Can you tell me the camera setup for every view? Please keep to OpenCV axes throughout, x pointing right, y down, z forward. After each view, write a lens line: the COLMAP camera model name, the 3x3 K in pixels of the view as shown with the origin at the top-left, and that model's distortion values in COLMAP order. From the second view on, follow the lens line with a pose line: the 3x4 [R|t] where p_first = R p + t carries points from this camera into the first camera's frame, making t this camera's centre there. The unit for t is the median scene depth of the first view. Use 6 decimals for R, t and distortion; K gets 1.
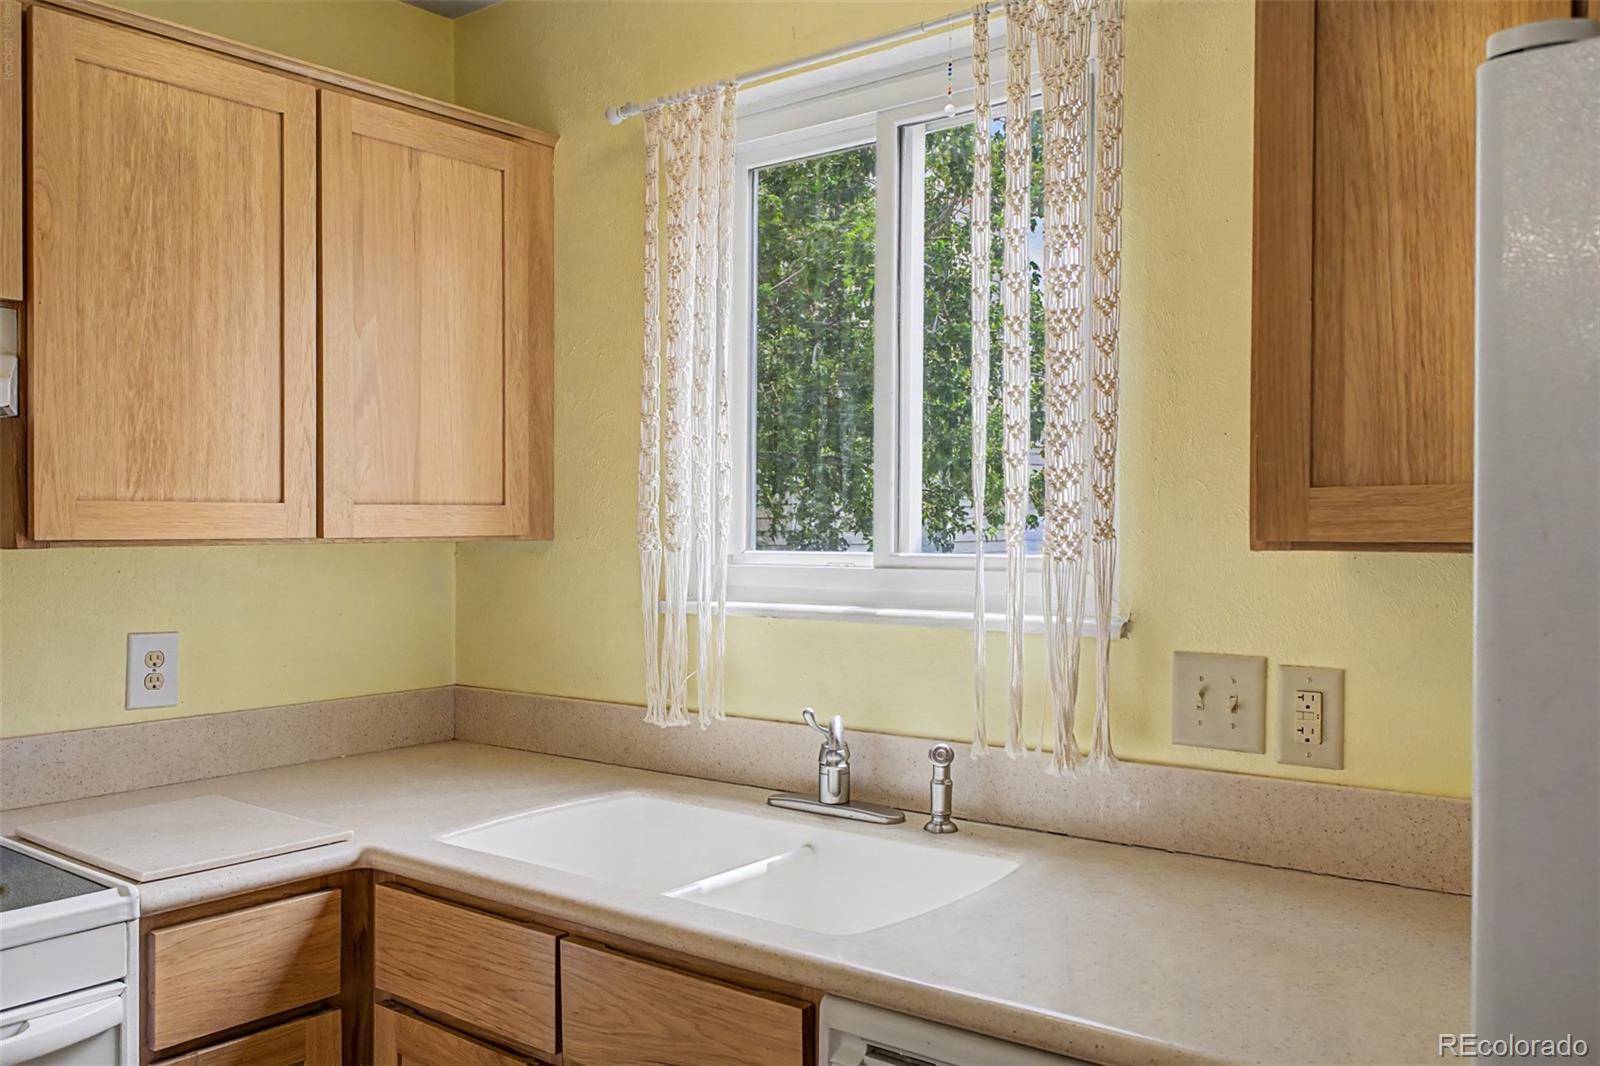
lens RADIAL K [[1317.1, 0, 801.9], [0, 1317.1, 533.9], [0, 0, 1]] dist [-0.002171, 0.000343]
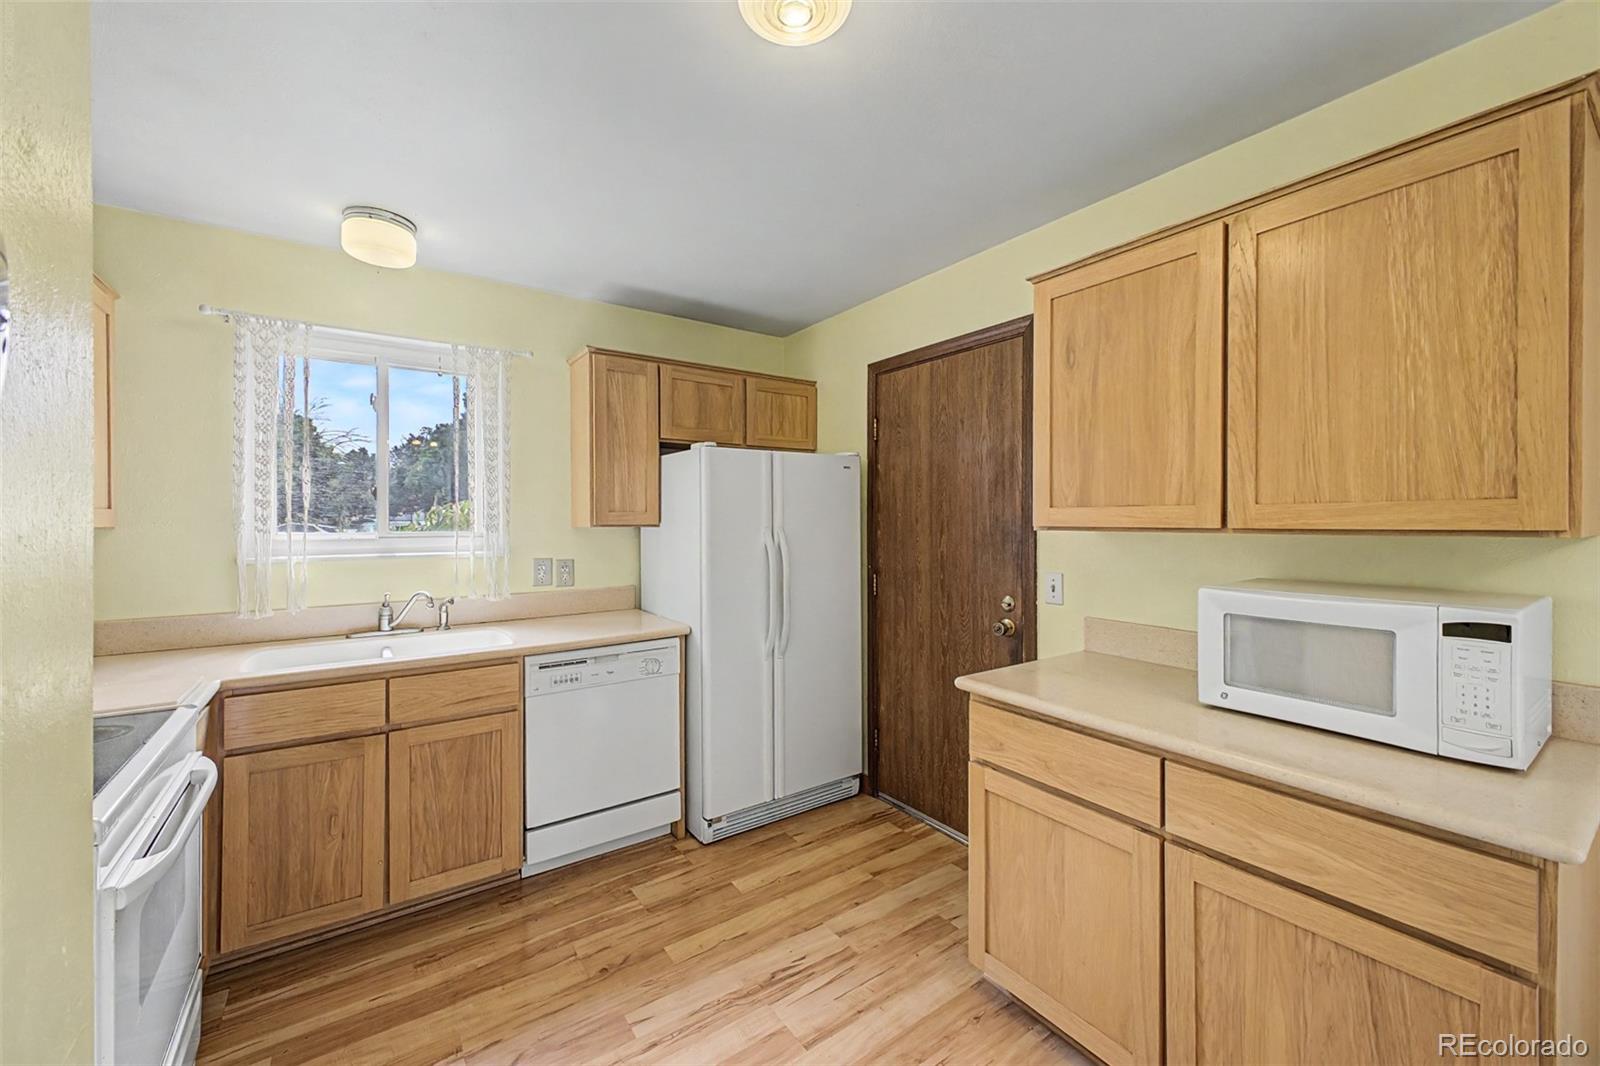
lens RADIAL K [[637.5, 0, 802.4], [0, 637.5, 527.4], [0, 0, 1]] dist [0.012647, -0.003297]
pose [[0.287069, -0.009874, 0.957859, -1.058913], [0.011364, 0.999912, 0.006902, 0.006270], [-0.957842, 0.008904, 0.287156, -0.139993]]
